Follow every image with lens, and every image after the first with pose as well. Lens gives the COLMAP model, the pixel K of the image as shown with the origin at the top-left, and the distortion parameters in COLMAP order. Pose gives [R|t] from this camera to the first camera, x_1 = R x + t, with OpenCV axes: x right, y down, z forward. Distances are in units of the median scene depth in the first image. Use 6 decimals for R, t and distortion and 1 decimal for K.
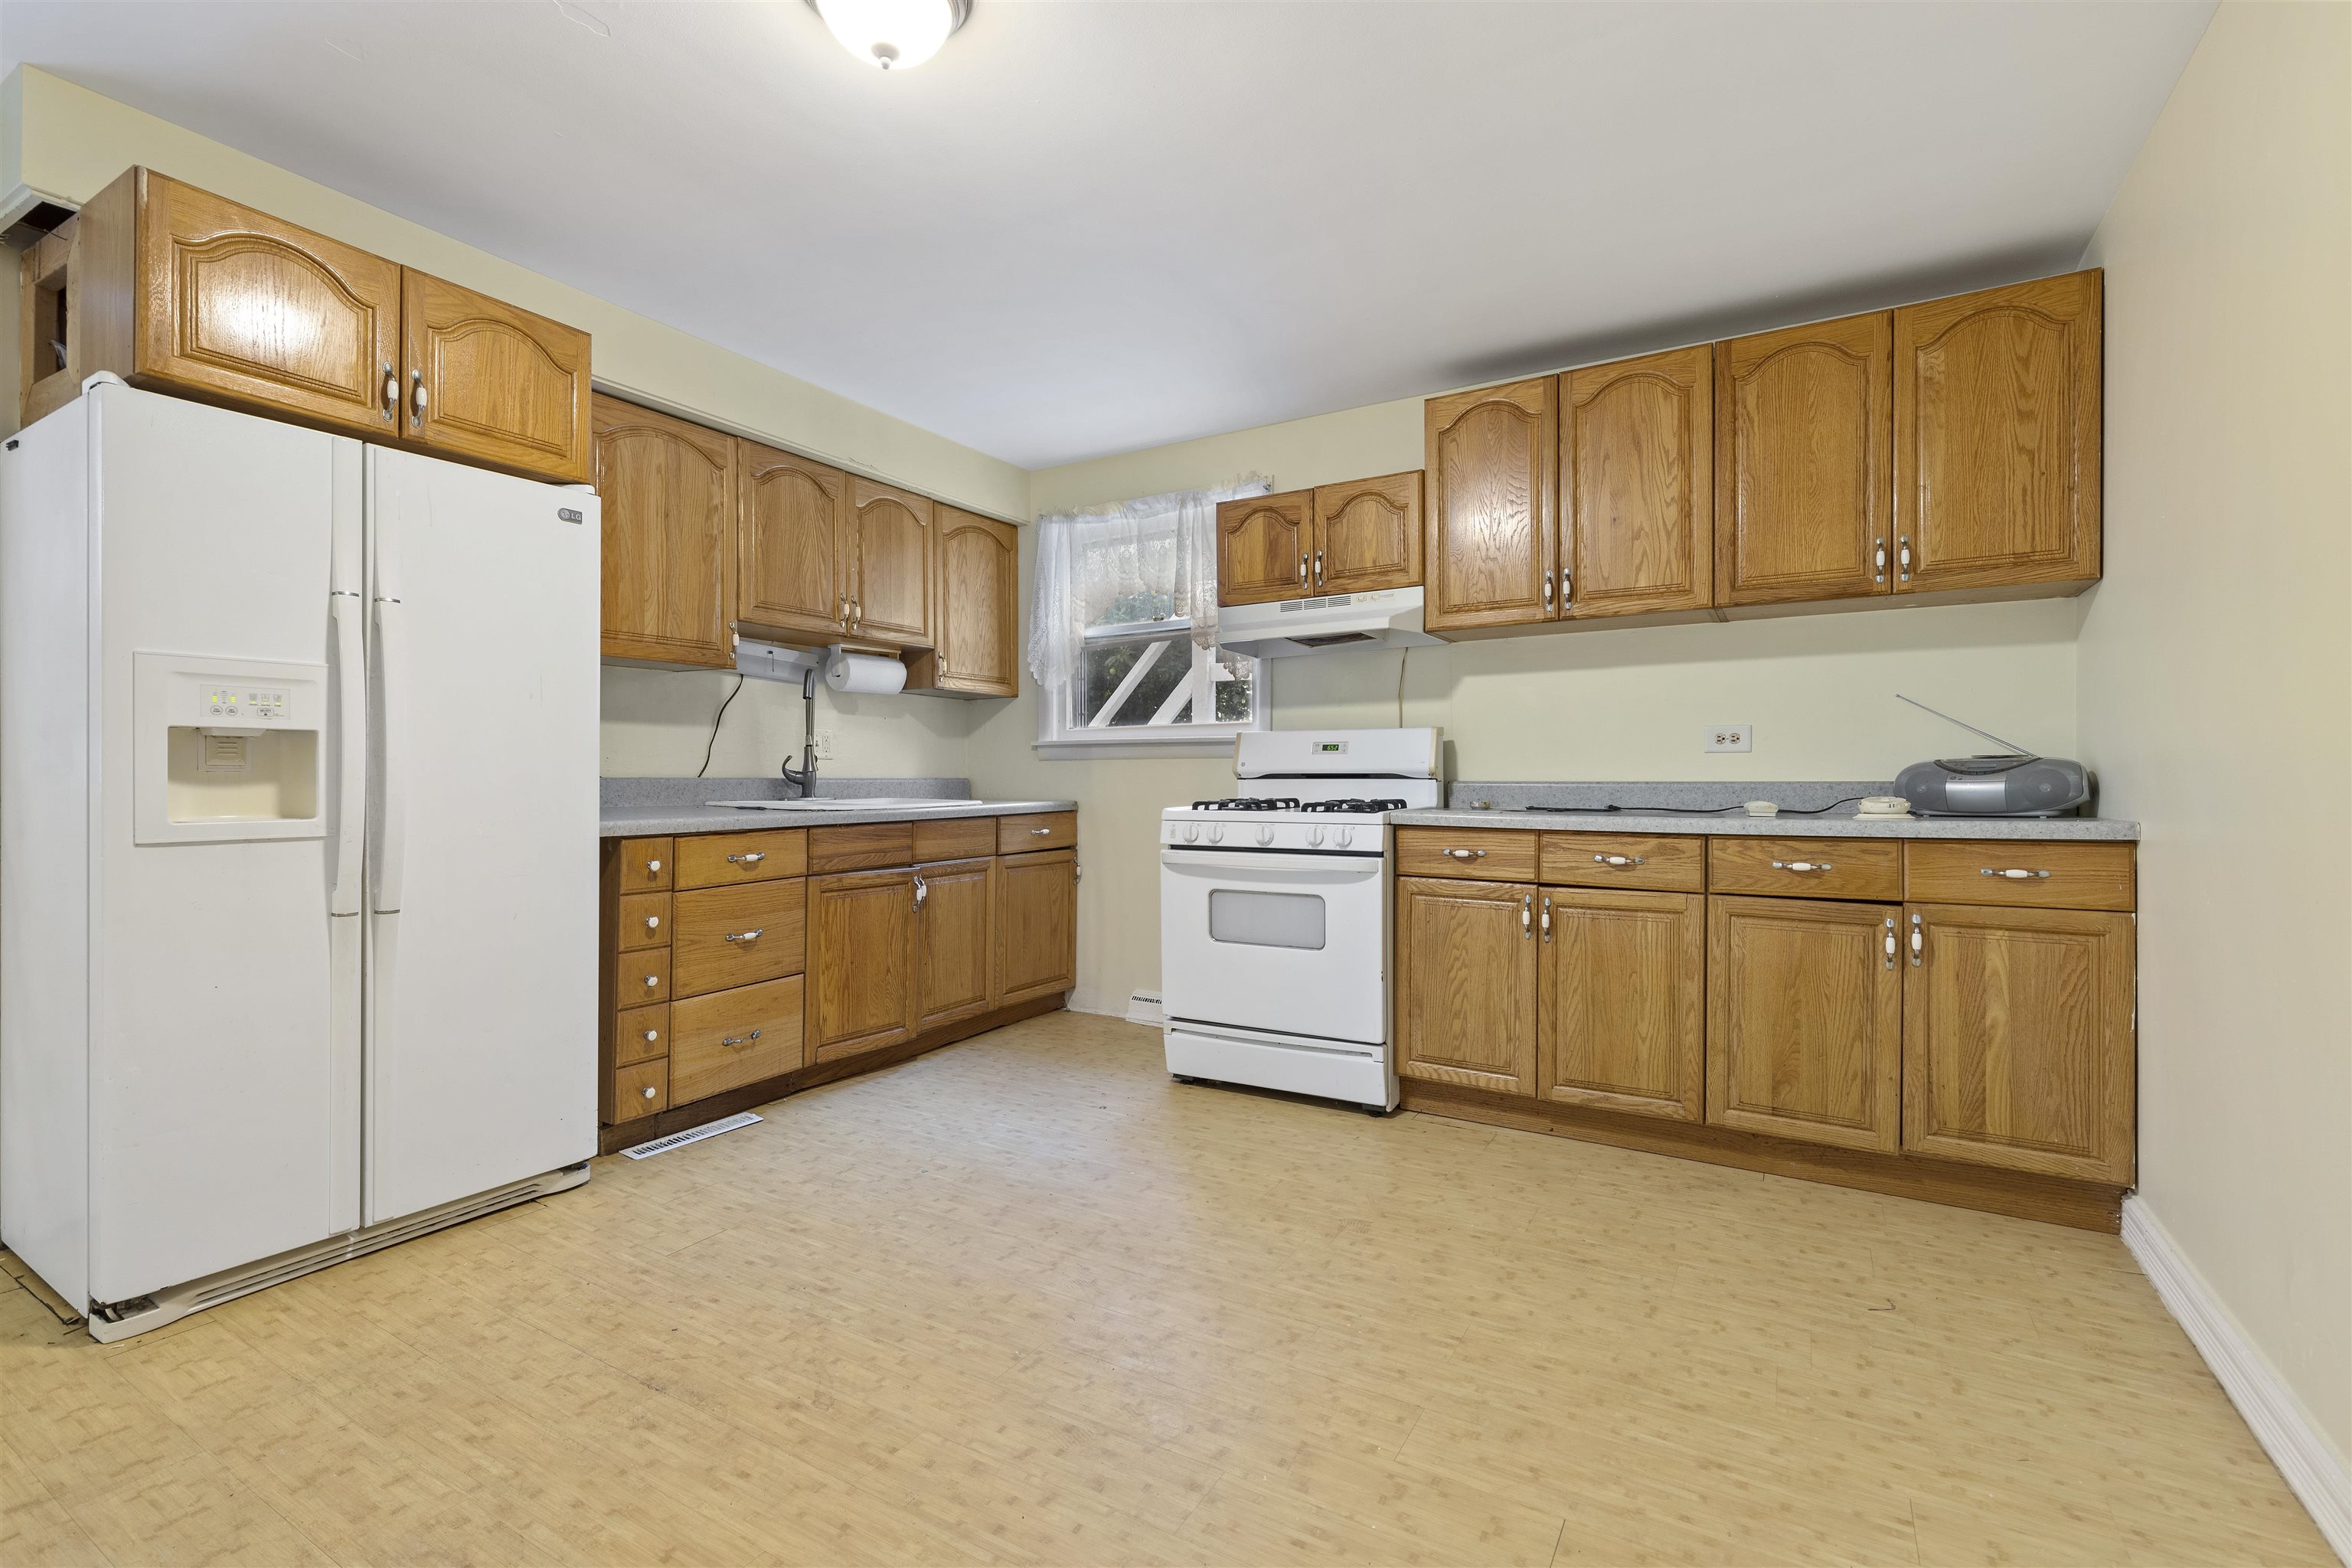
lens RADIAL K [[1056.9, 0, 1176.5], [0, 1056.9, 784.0], [0, 0, 1]] dist [0.010466, -0.002924]
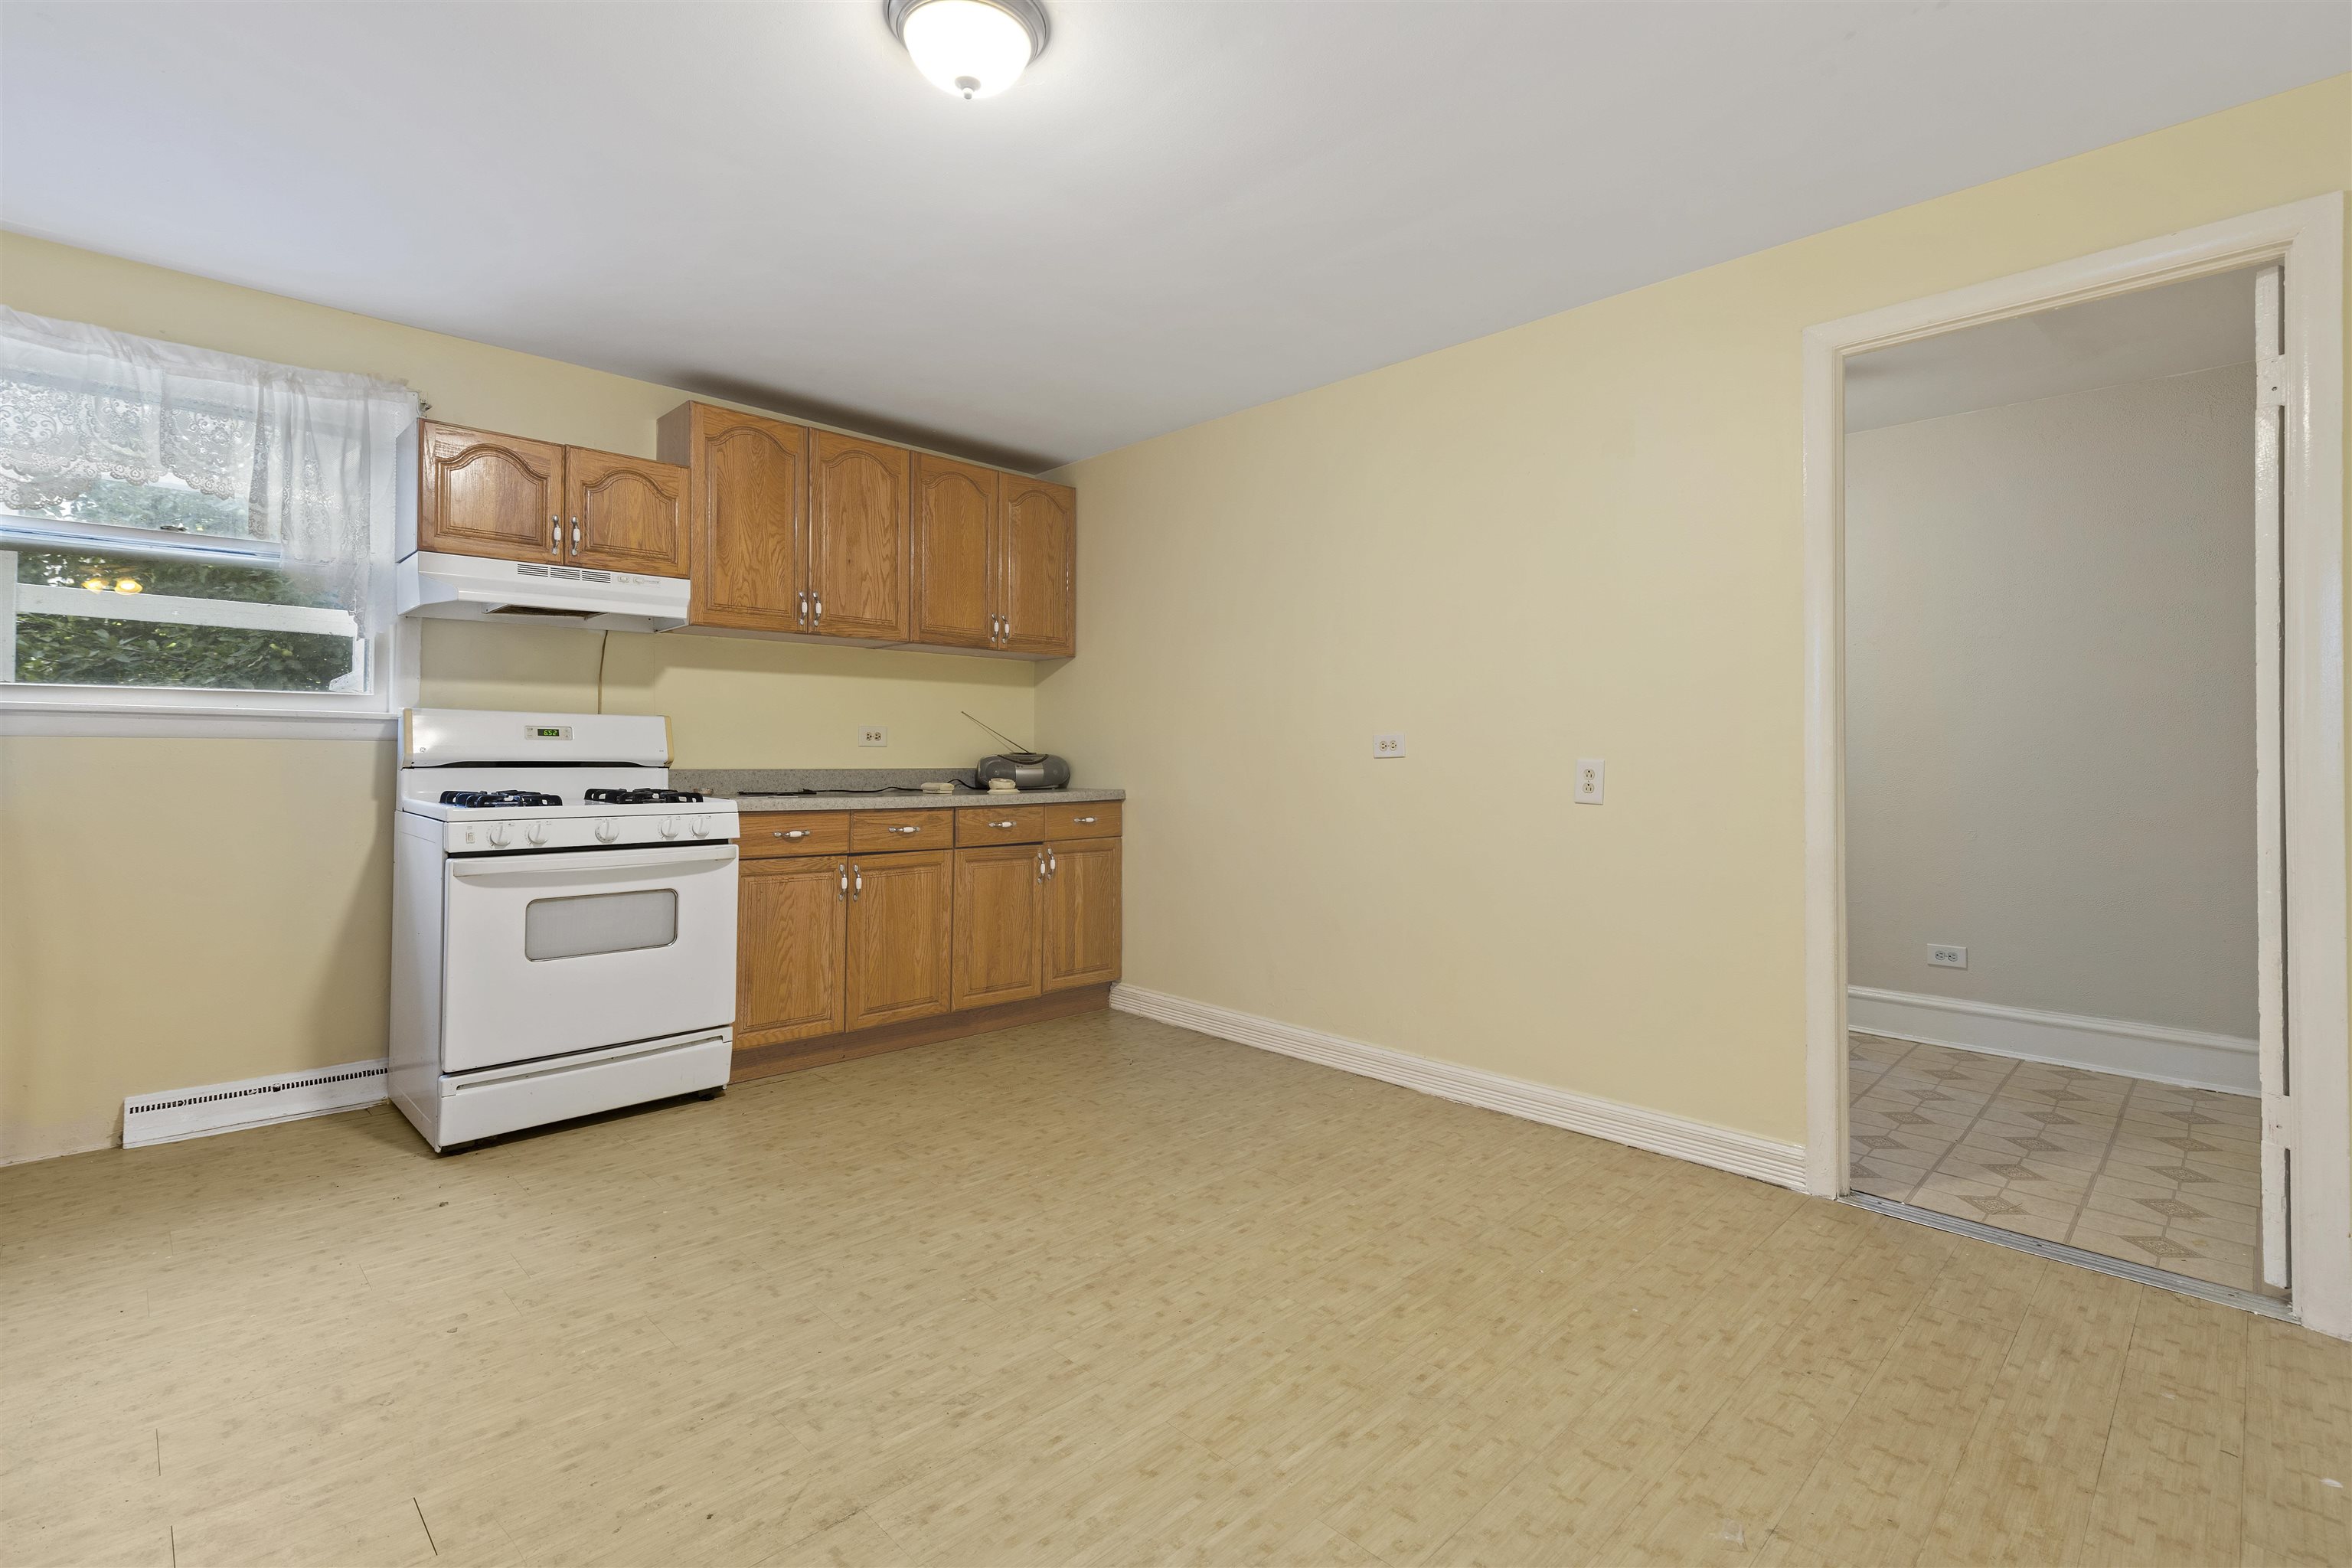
lens RADIAL K [[1056.9, 0, 1179.7], [0, 1056.9, 746.5], [0, 0, 1]] dist [0.010466, -0.002924]
pose [[0.255352, 0.014664, 0.966737, -0.744929], [0.001485, 0.999878, -0.015559, -0.010039], [-0.966847, 0.005409, 0.255299, 0.324062]]
